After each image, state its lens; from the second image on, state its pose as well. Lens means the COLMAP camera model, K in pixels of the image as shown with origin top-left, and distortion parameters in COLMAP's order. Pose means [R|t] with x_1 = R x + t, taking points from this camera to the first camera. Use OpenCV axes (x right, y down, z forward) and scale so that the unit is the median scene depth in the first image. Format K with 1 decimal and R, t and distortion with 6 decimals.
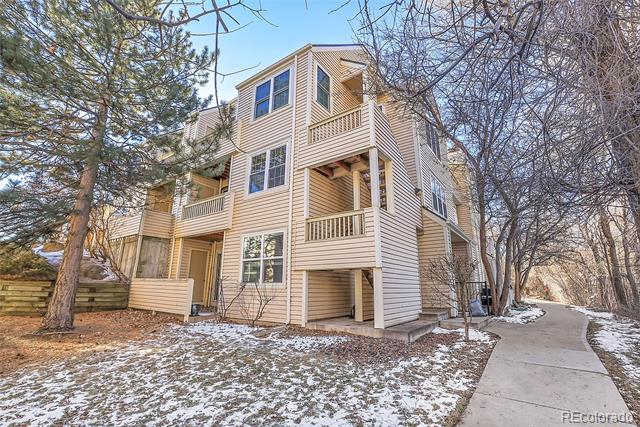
lens RADIAL K [[292.4, 0, 322.1], [0, 292.4, 211.2], [0, 0, 1]] dist [-0.052469, 0.018792]
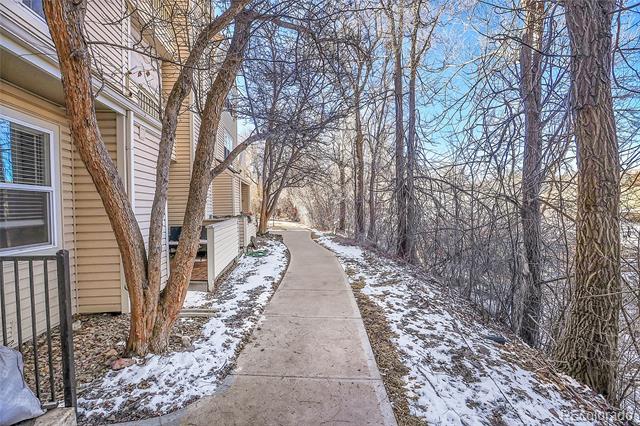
lens RADIAL K [[292.4, 0, 322.1], [0, 292.4, 210.7], [0, 0, 1]] dist [-0.052469, 0.018792]
pose [[0.735898, -0.031359, 0.676365, 0.299822], [-0.154541, 0.964780, 0.212875, 0.074961], [-0.659220, -0.261181, 0.705134, 0.388236]]
